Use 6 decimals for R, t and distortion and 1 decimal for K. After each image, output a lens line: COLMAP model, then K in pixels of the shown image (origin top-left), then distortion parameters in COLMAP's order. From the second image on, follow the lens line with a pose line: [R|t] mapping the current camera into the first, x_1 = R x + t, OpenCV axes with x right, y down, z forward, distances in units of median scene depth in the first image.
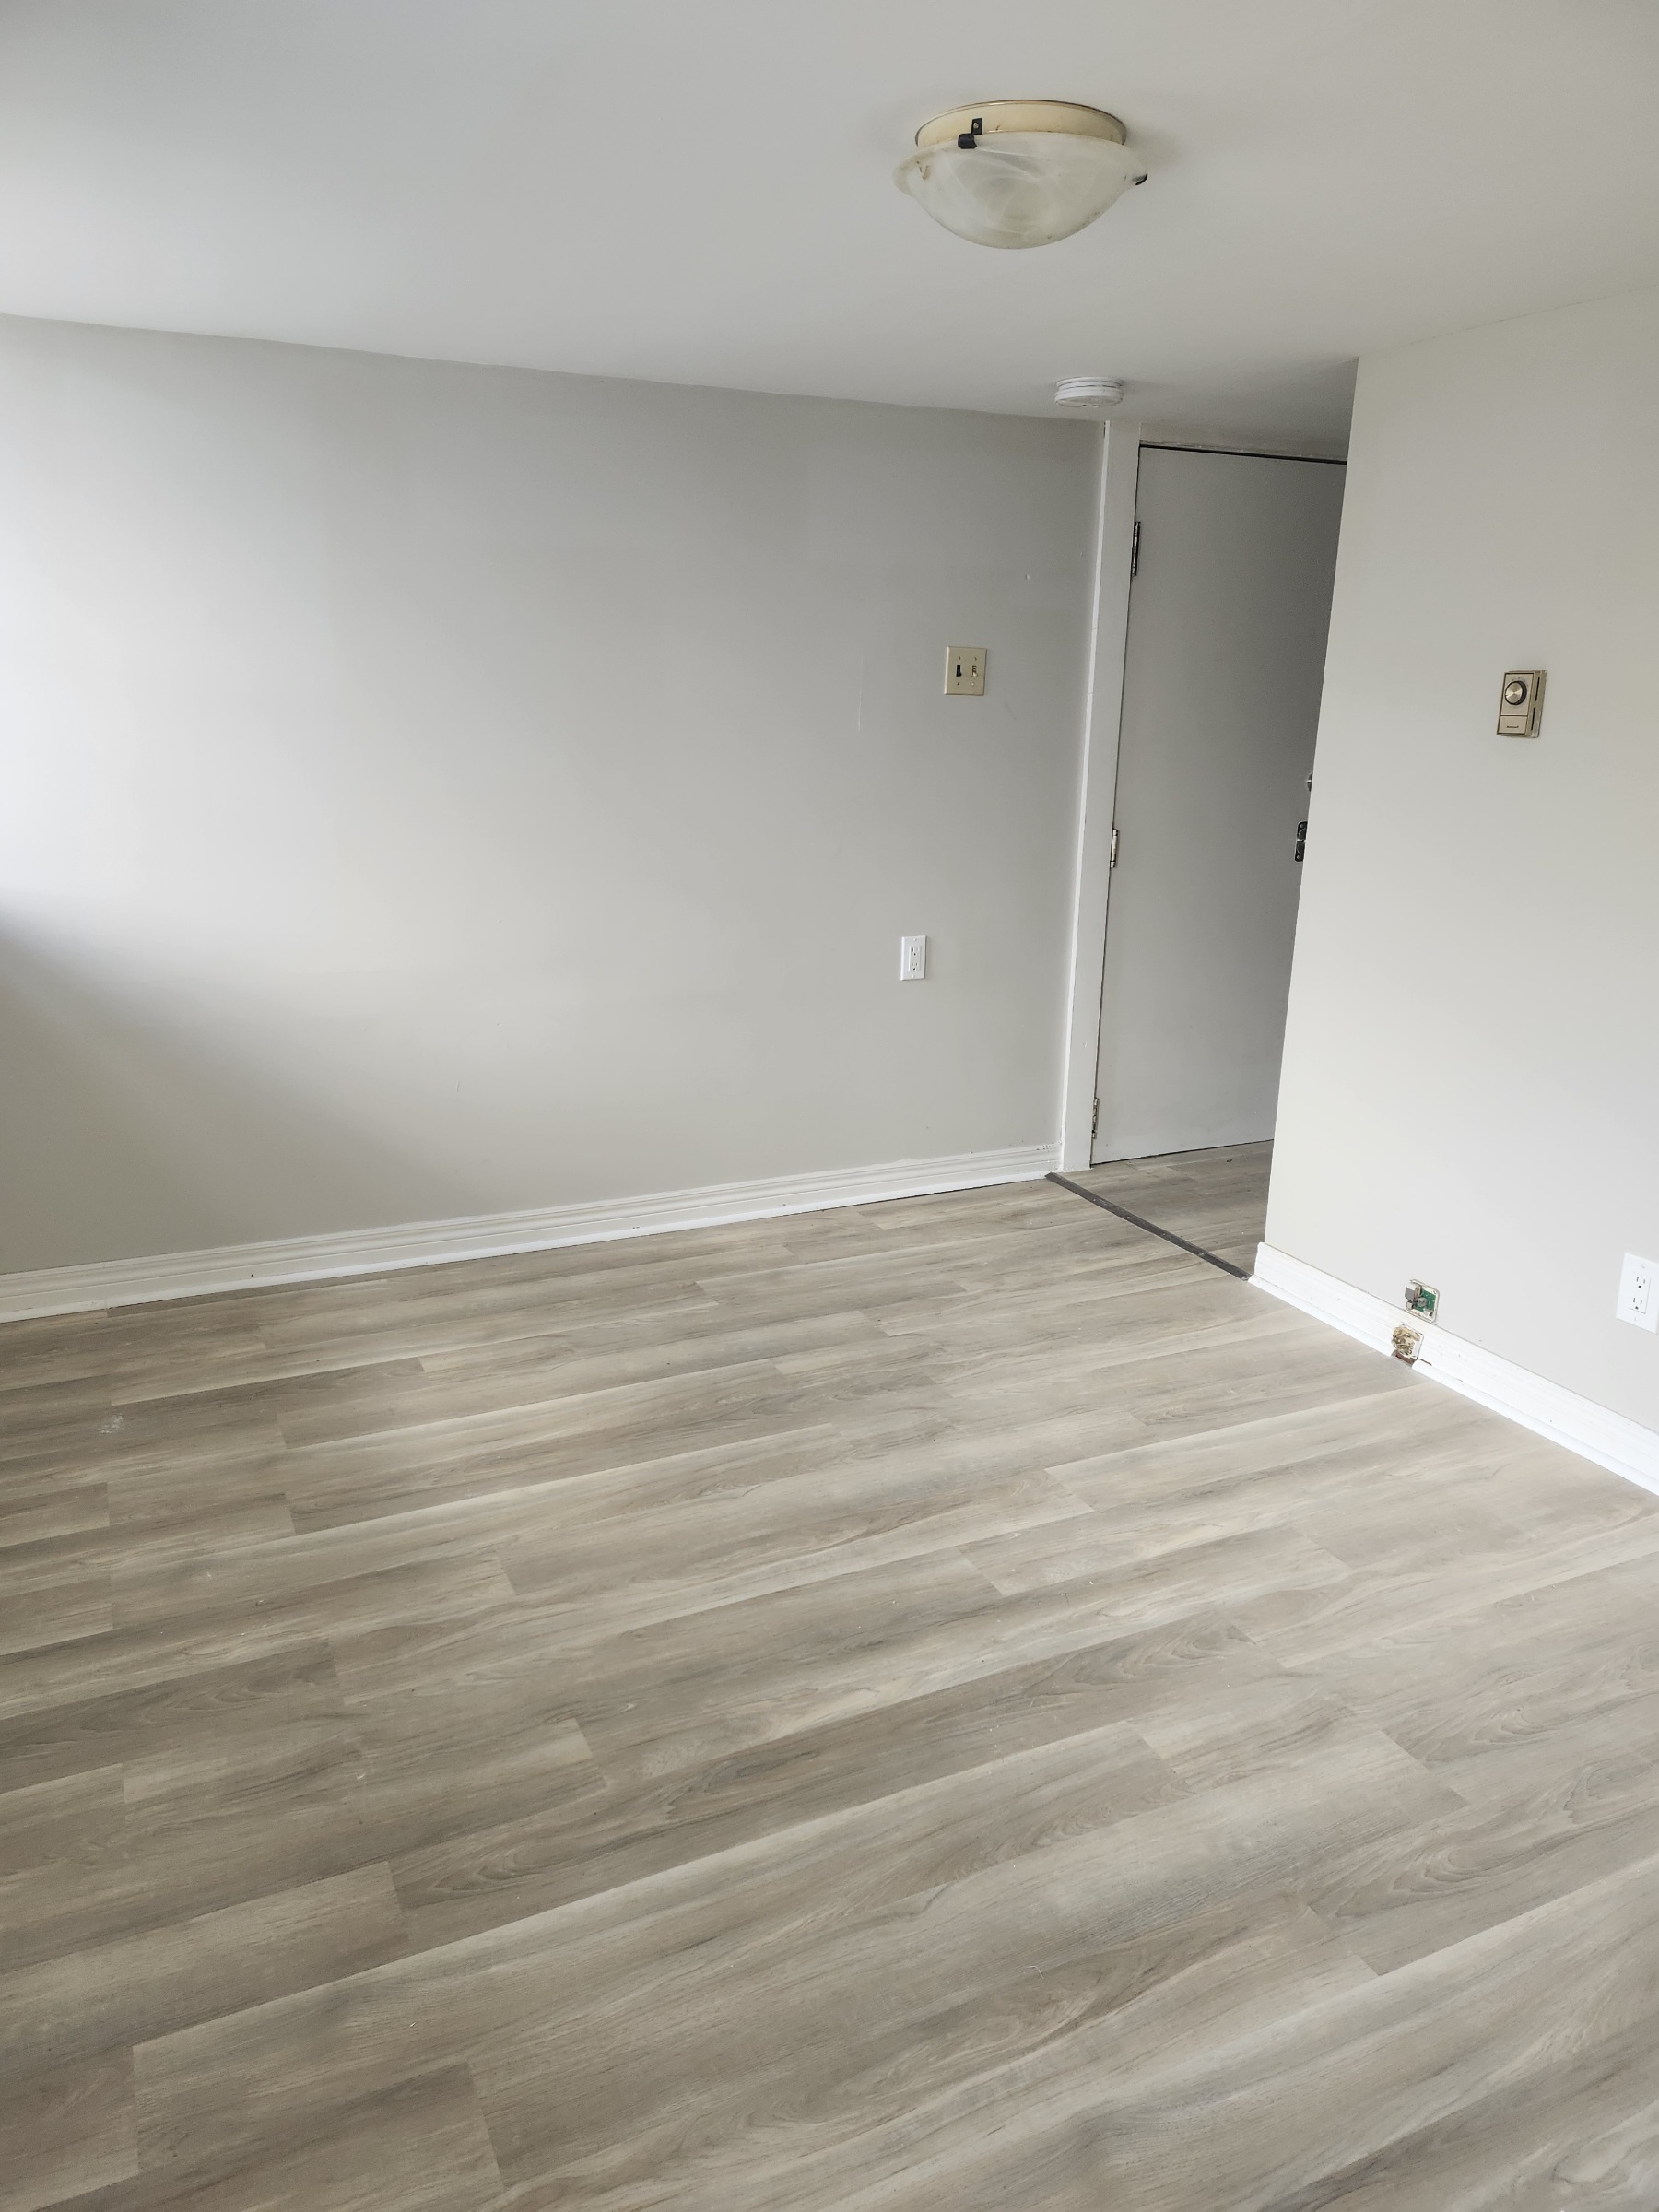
lens RADIAL K [[1516.2, 0, 815.6], [0, 1516.2, 1103.6], [0, 0, 1]] dist [0.087006, -0.101283]
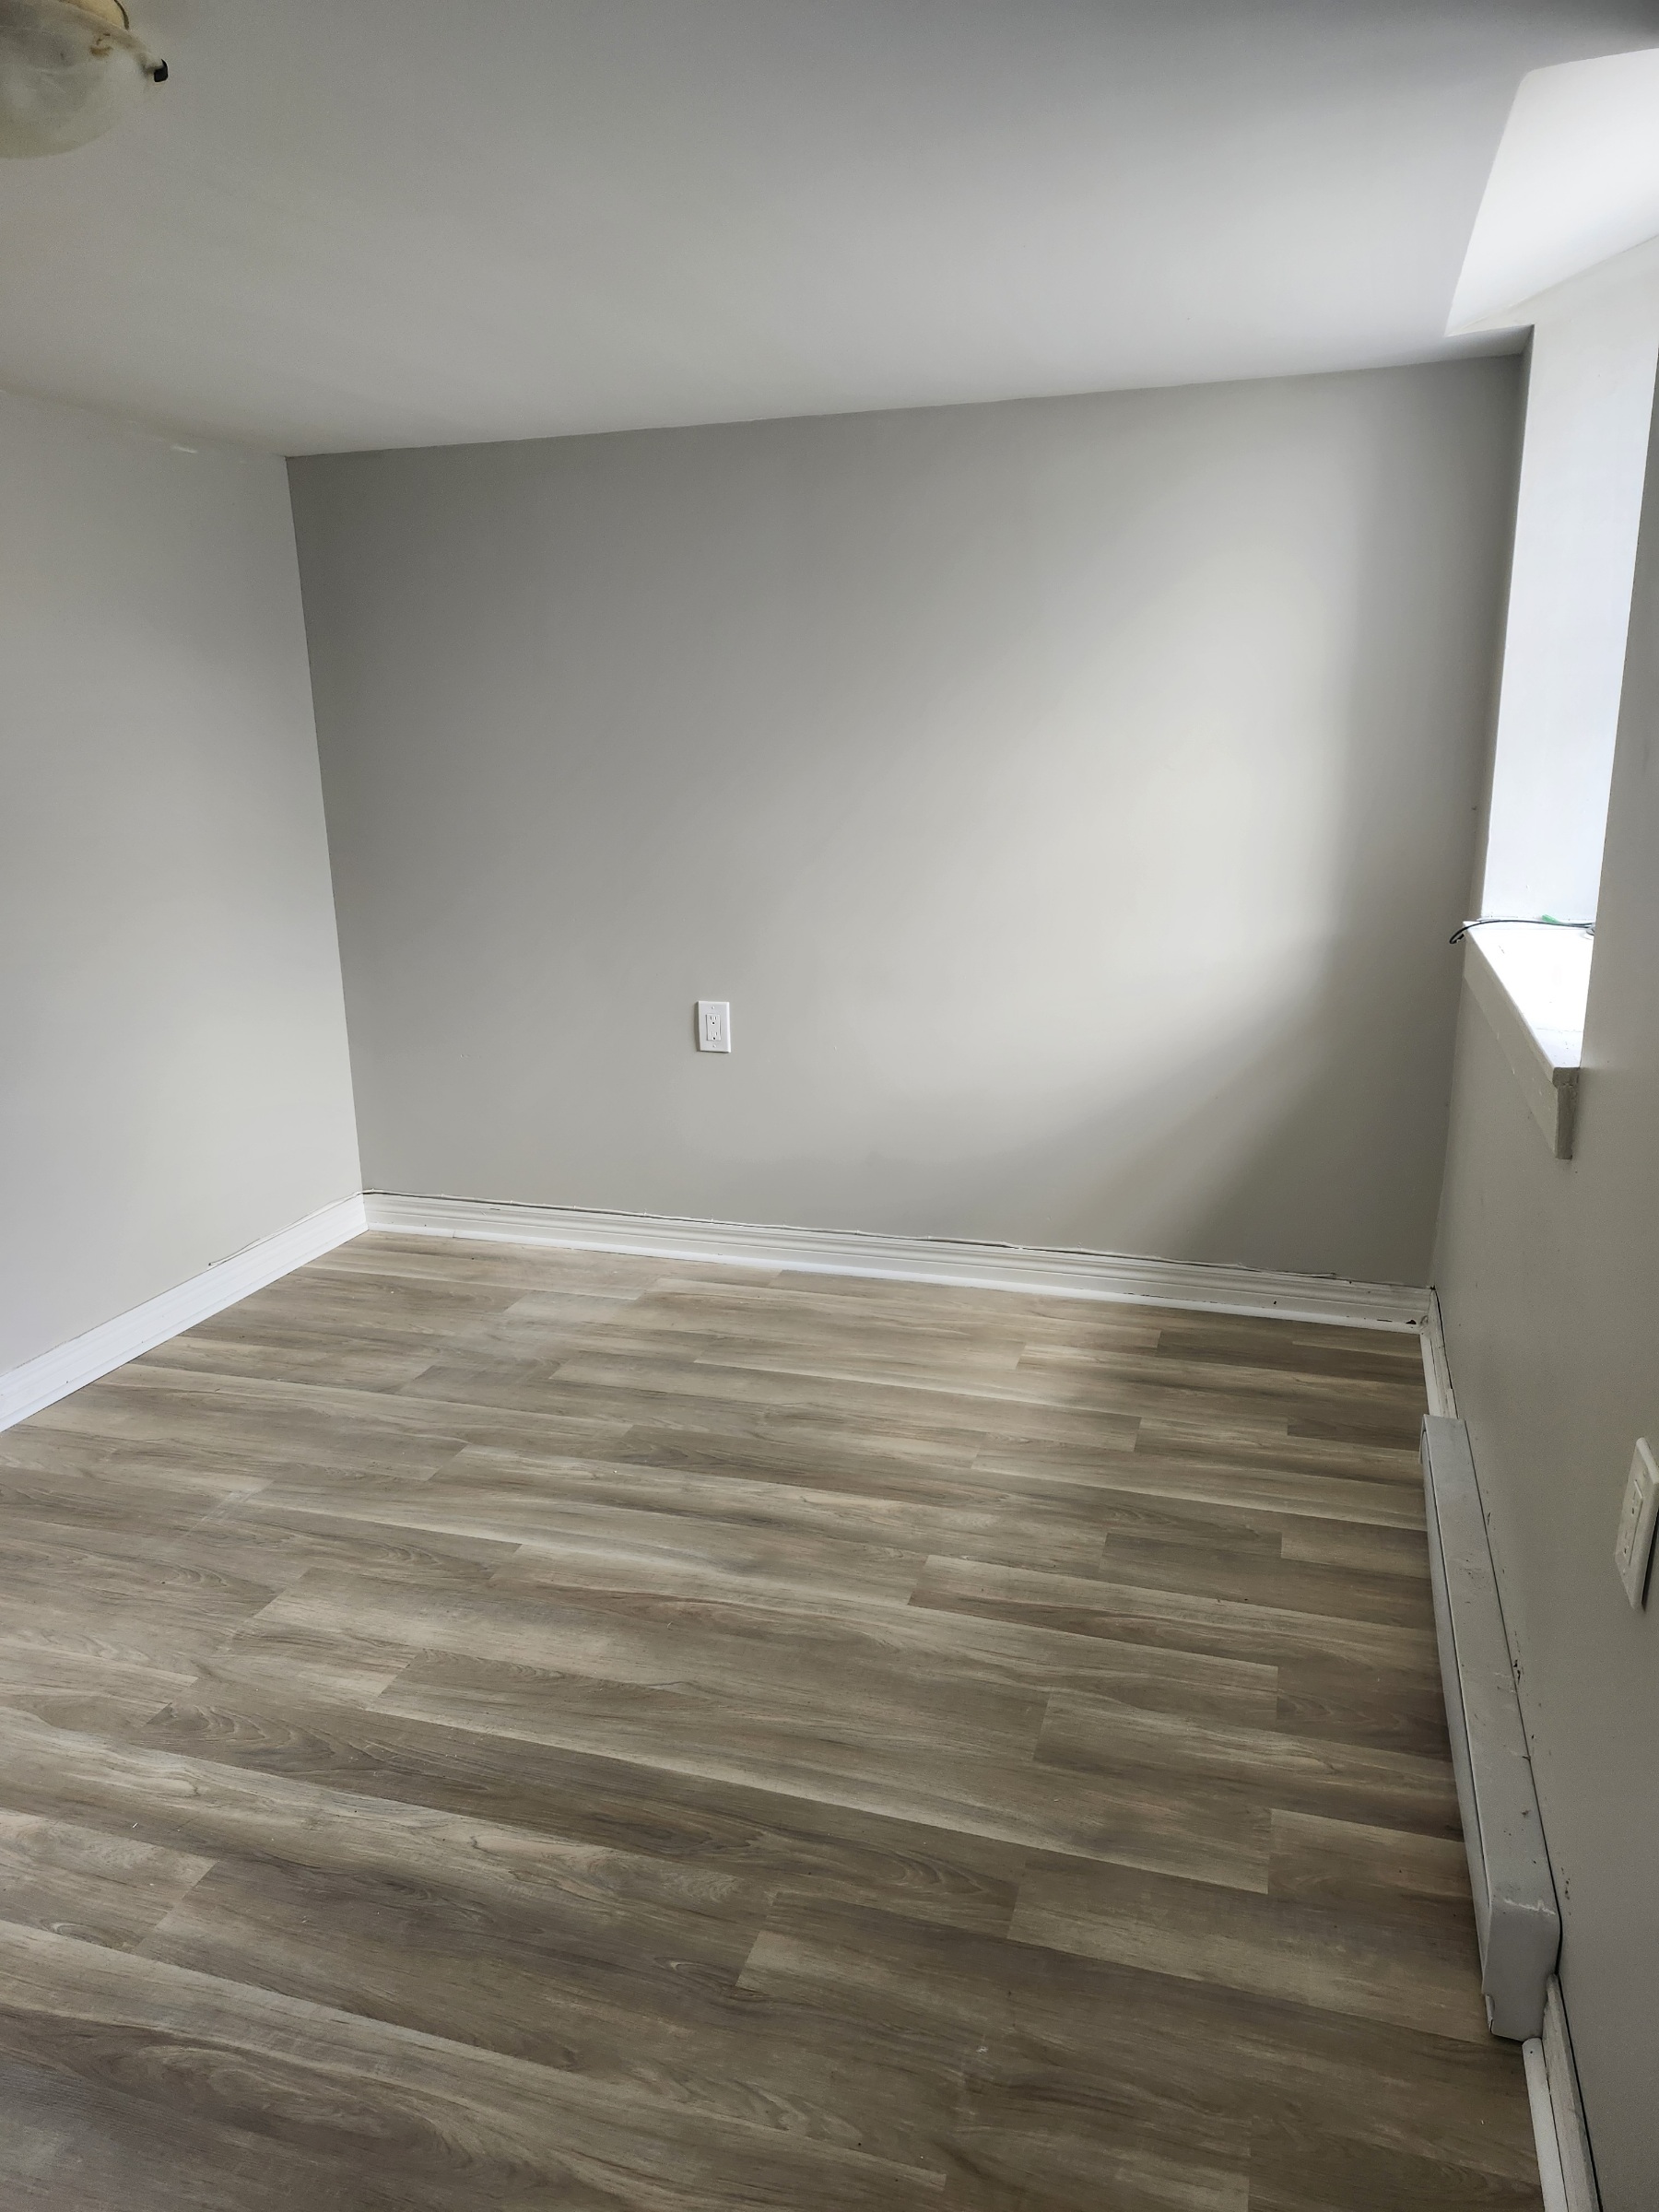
lens RADIAL K [[1516.2, 0, 815.6], [0, 1516.2, 1103.6], [0, 0, 1]] dist [0.087006, -0.101283]
pose [[-0.731115, -0.169318, 0.660910, -0.678028], [0.191717, 0.878695, 0.437194, -0.378711], [-0.654763, 0.446347, -0.609966, 1.314131]]
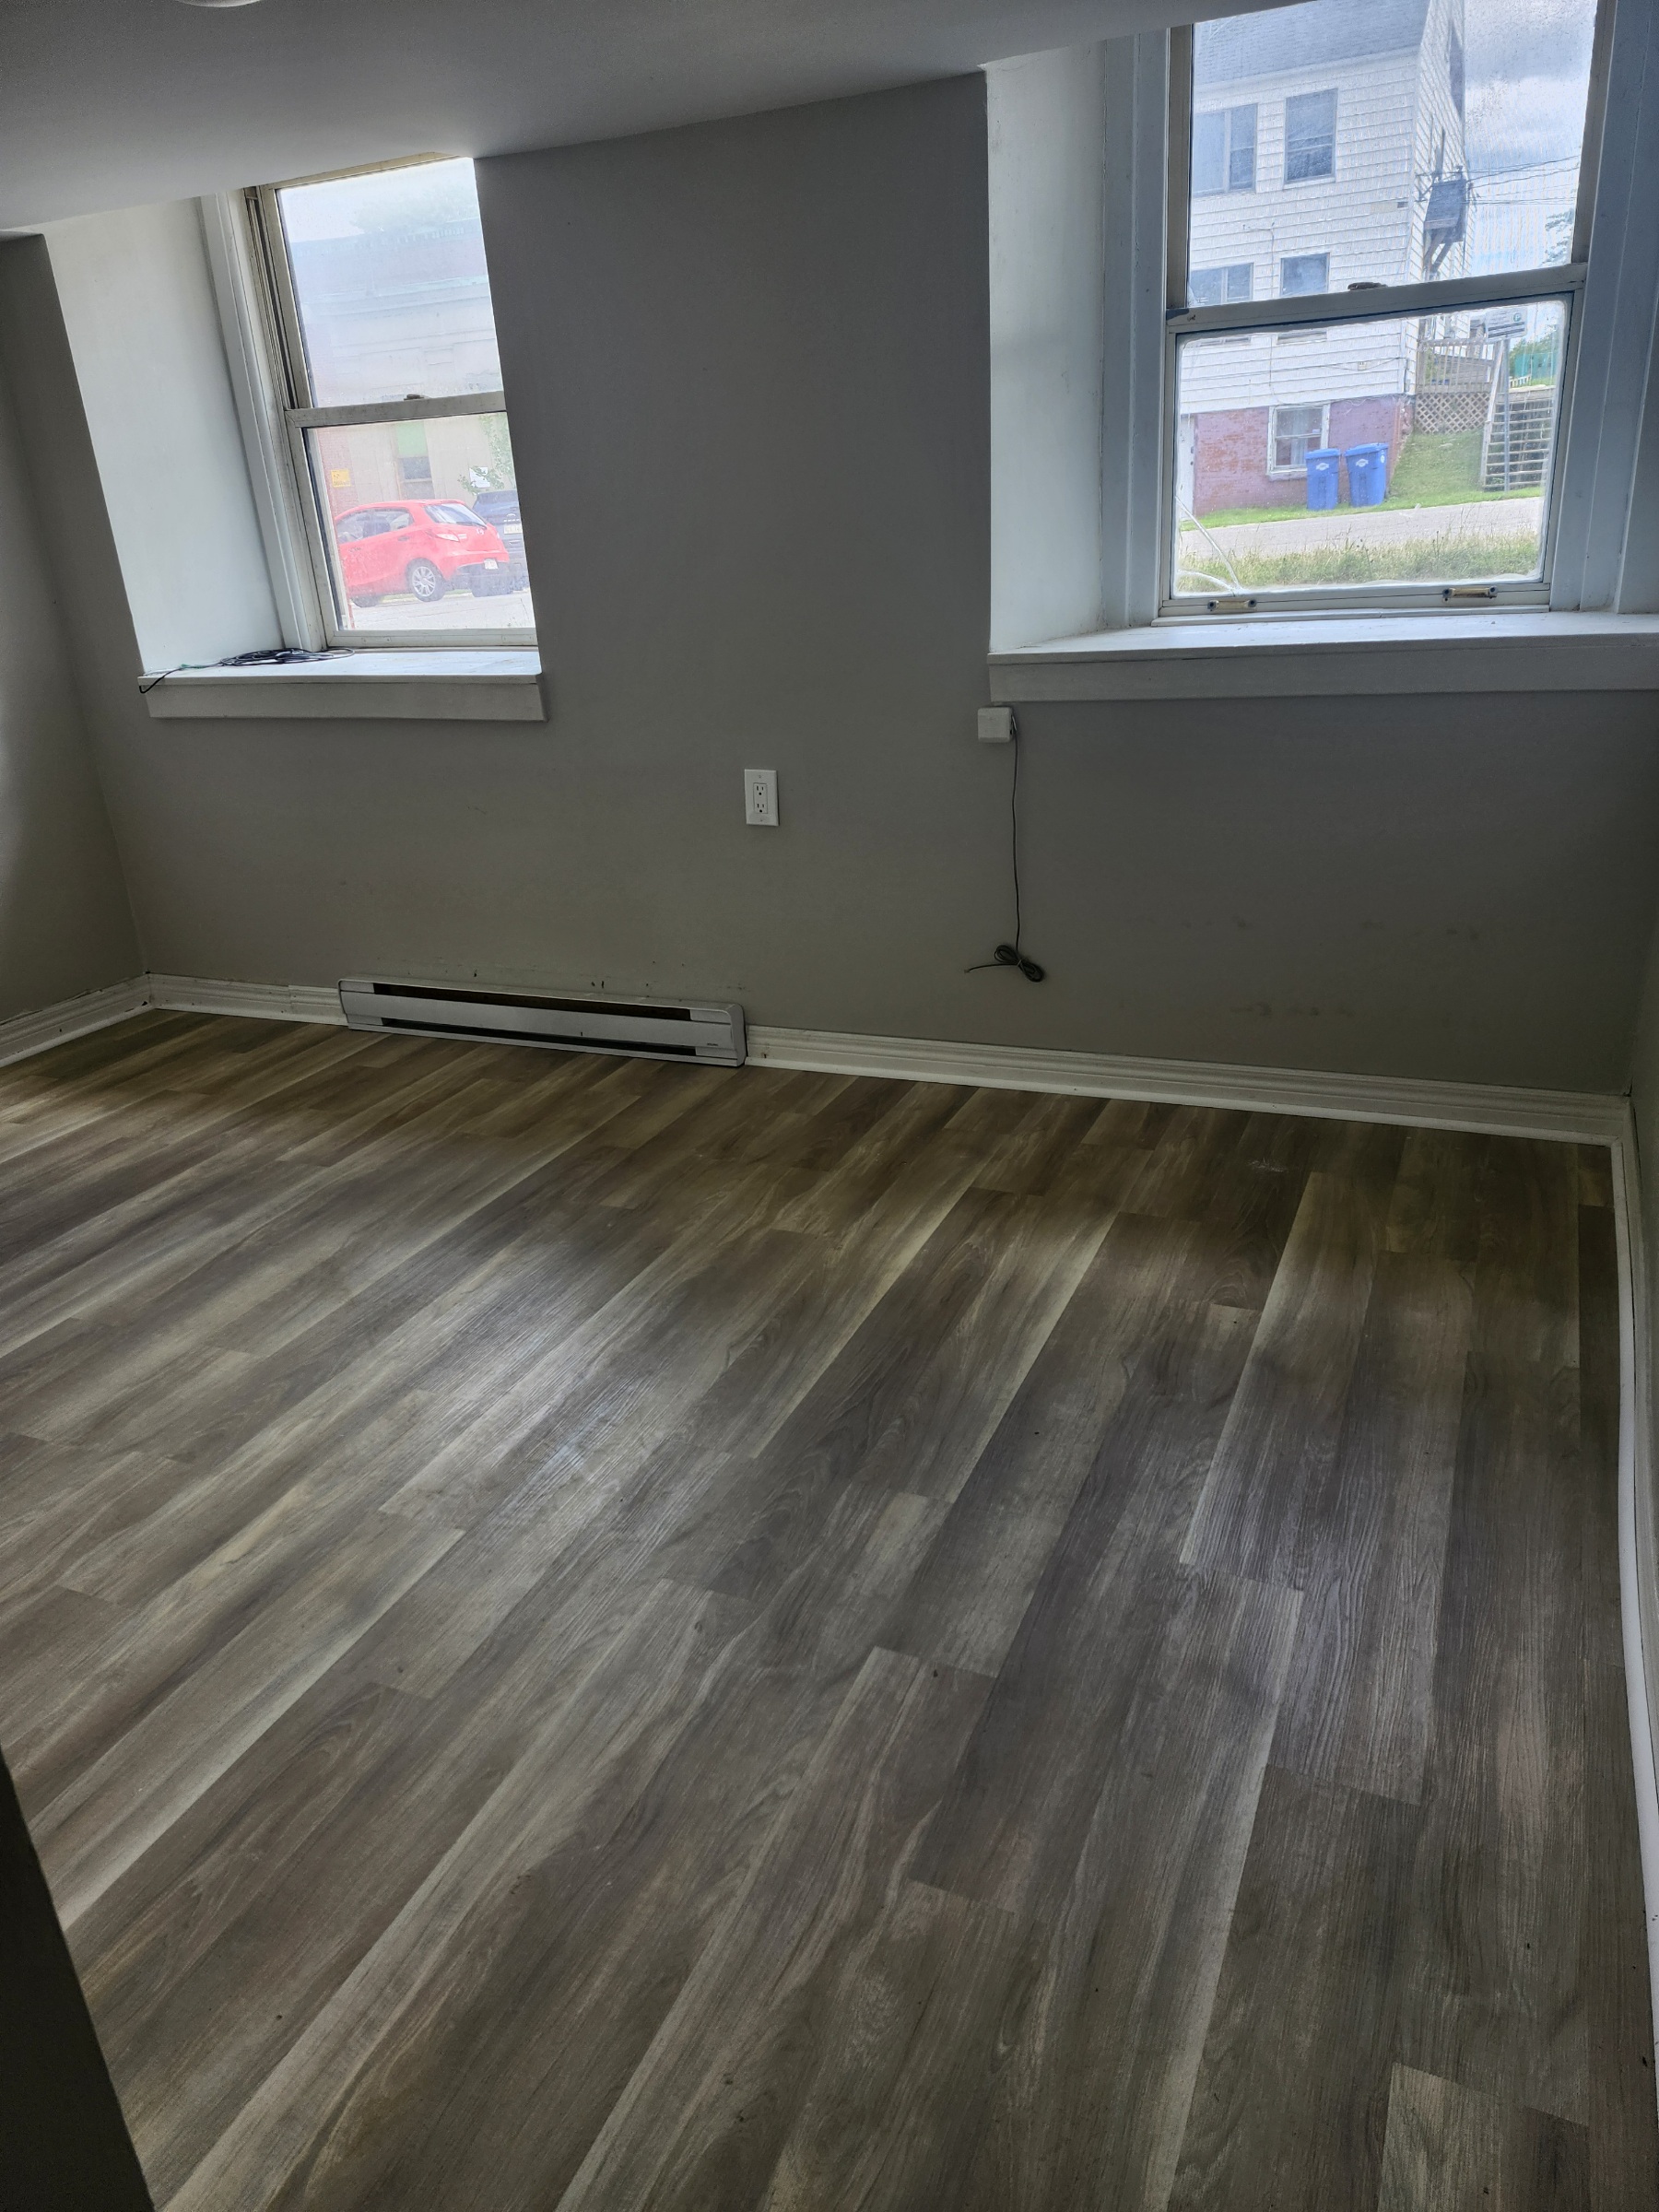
lens RADIAL K [[1516.2, 0, 815.6], [0, 1516.2, 1103.6], [0, 0, 1]] dist [0.087006, -0.101283]
pose [[-0.761579, 0.270541, -0.588902, 0.563970], [-0.122886, 0.831928, 0.541105, -0.517598], [0.636315, 0.484462, -0.600333, 2.017784]]
